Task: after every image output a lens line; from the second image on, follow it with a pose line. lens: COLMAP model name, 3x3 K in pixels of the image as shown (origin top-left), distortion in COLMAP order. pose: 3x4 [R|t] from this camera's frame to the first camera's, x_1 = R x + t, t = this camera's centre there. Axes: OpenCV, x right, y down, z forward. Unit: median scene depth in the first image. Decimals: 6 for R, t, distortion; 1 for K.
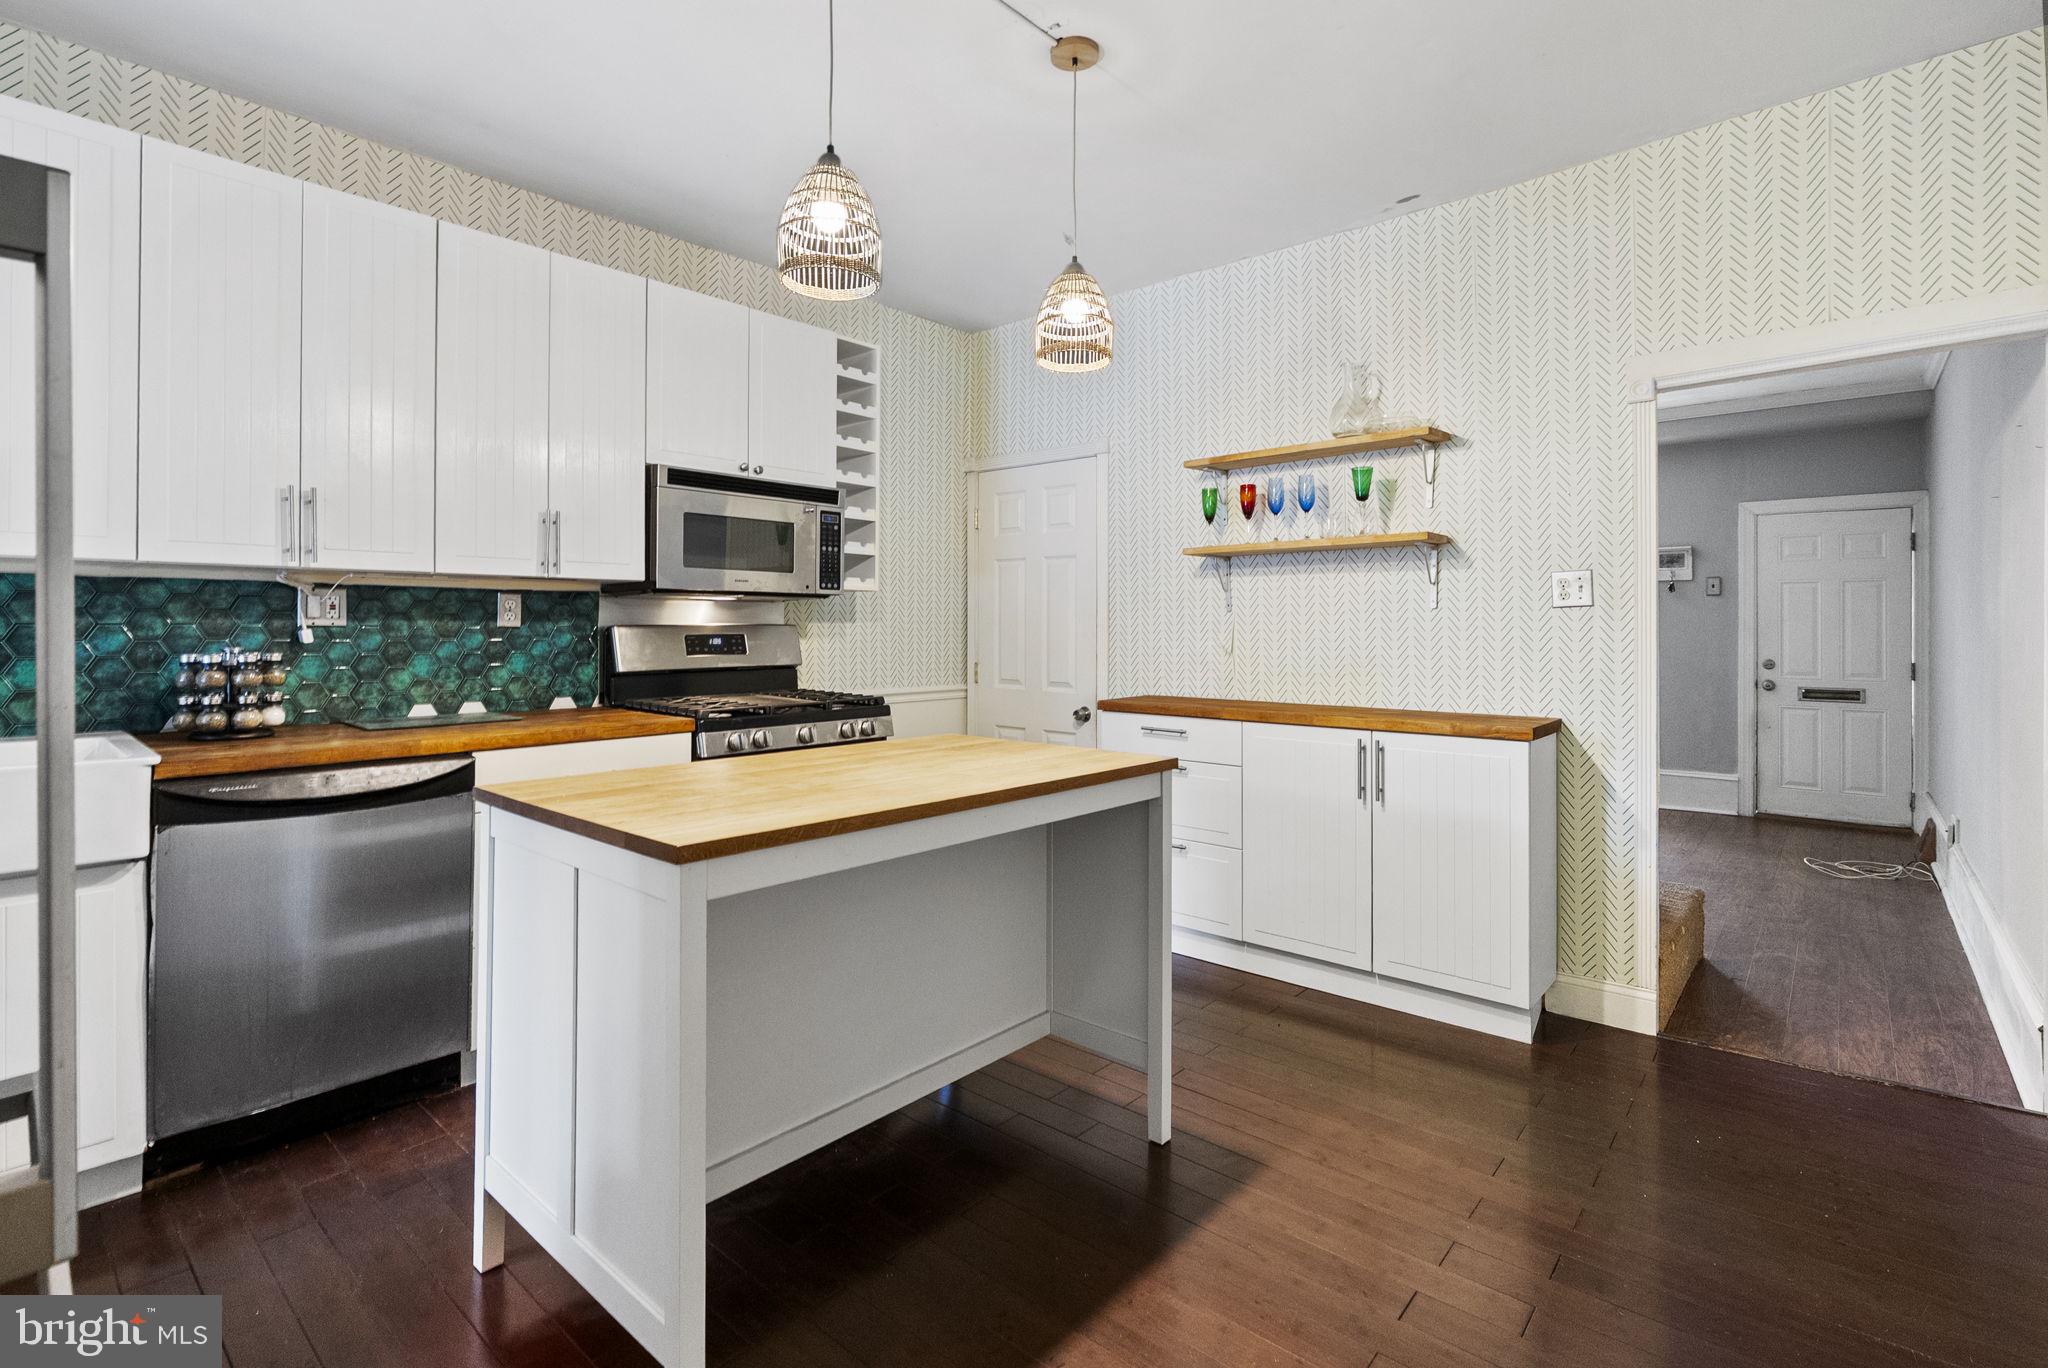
lens RADIAL K [[970.5, 0, 1021.7], [0, 970.5, 626.1], [0, 0, 1]] dist [-0.000259, 0.000426]
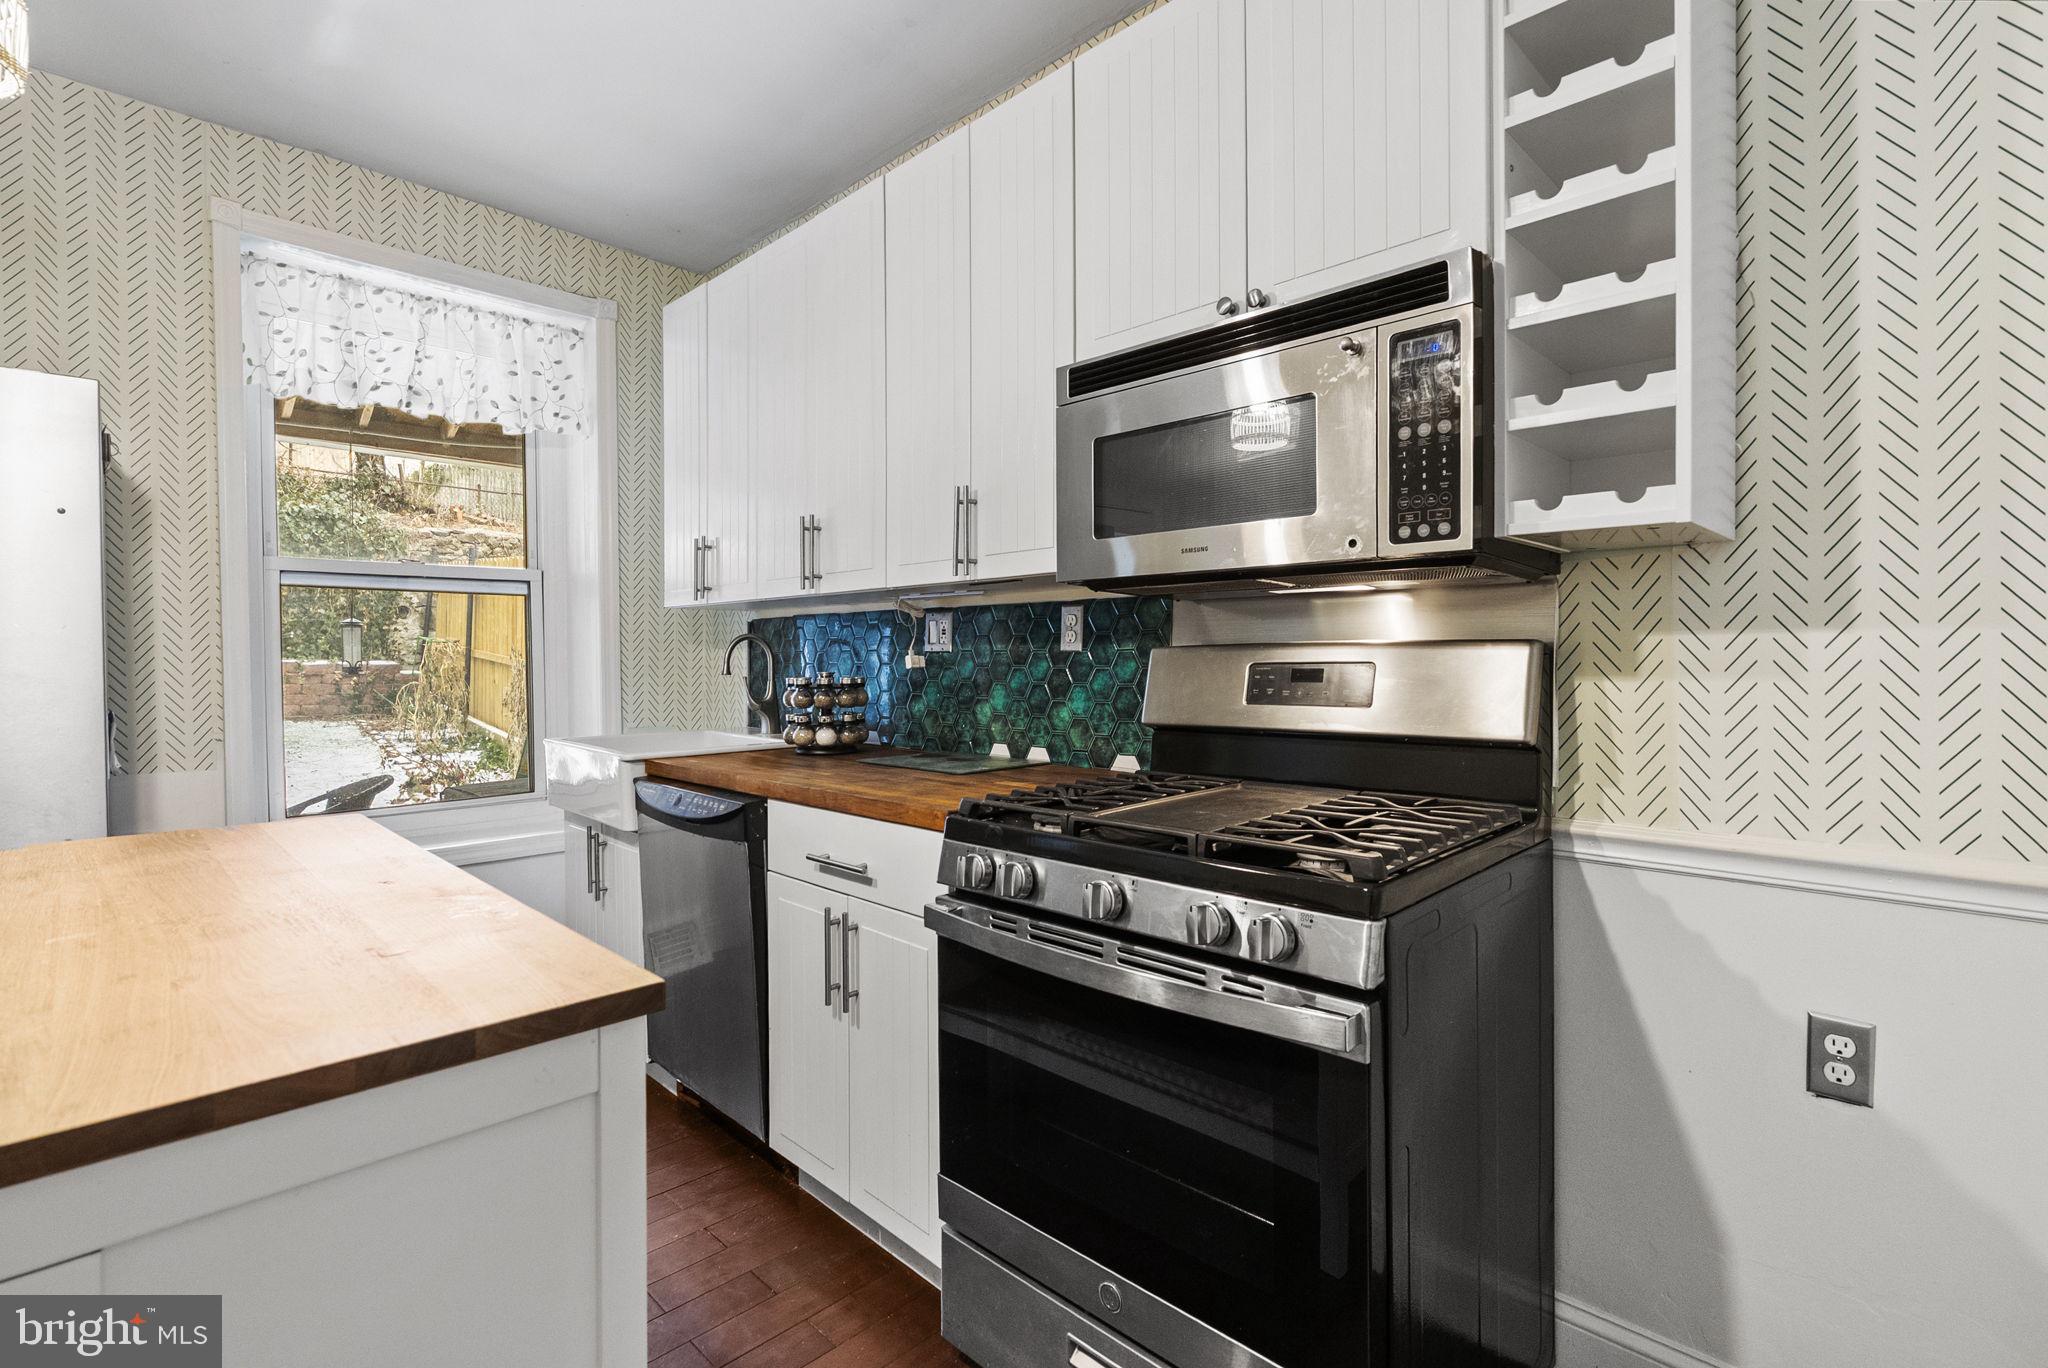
lens RADIAL K [[937.2, 0, 1028.3], [0, 937.2, 659.0], [0, 0, 1]] dist [-0.008271, 0.003843]
pose [[-0.047287, -0.000458, -0.998881, 0.187867], [0.004253, 0.999991, -0.000660, 0.007021], [0.998872, -0.004280, -0.047285, 1.007907]]
